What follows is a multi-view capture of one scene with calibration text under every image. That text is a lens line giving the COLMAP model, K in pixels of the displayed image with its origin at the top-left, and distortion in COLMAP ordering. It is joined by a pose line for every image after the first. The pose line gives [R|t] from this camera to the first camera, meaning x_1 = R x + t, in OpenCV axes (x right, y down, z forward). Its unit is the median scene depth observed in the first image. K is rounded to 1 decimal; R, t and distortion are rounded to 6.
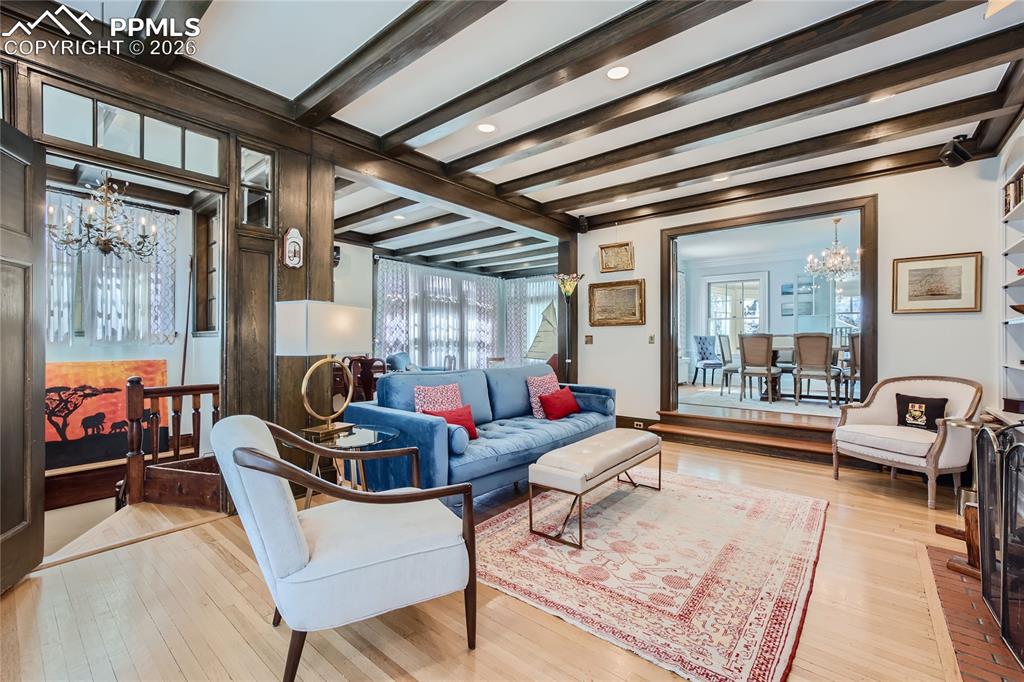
lens RADIAL K [[438.1, 0, 512.1], [0, 438.1, 341.3], [0, 0, 1]] dist [0.003267, 0.000827]
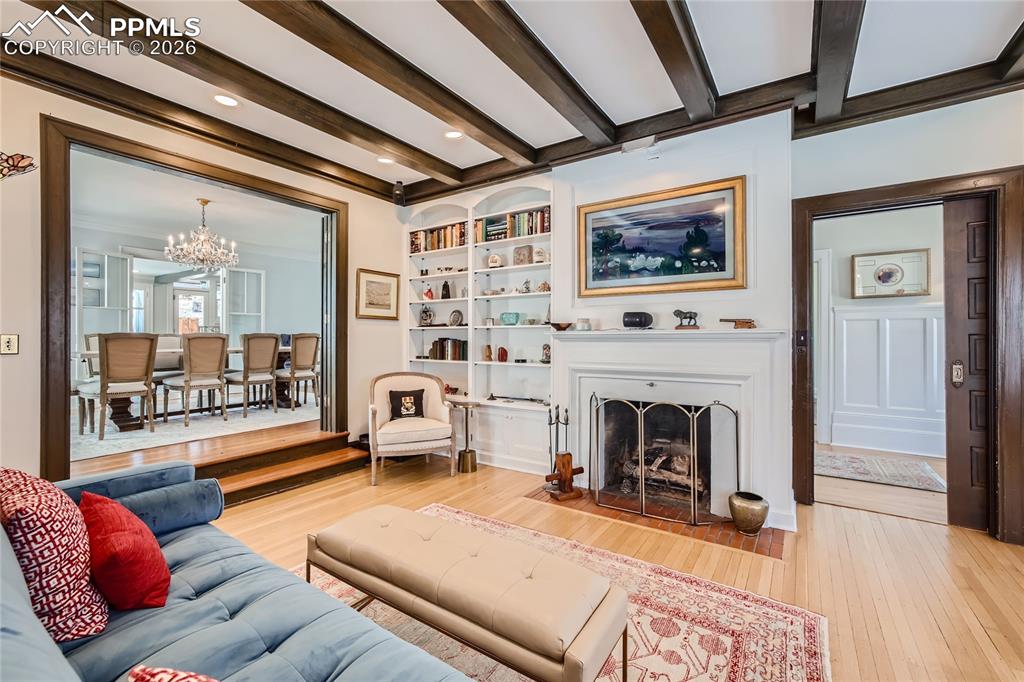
lens RADIAL K [[438.1, 0, 512.4], [0, 438.1, 335.5], [0, 0, 1]] dist [0.003267, 0.000827]
pose [[-0.103535, 0.003301, 0.994620, -0.284944], [-0.001359, 0.999993, -0.003460, -0.019750], [-0.994625, -0.001710, -0.103530, 0.842118]]
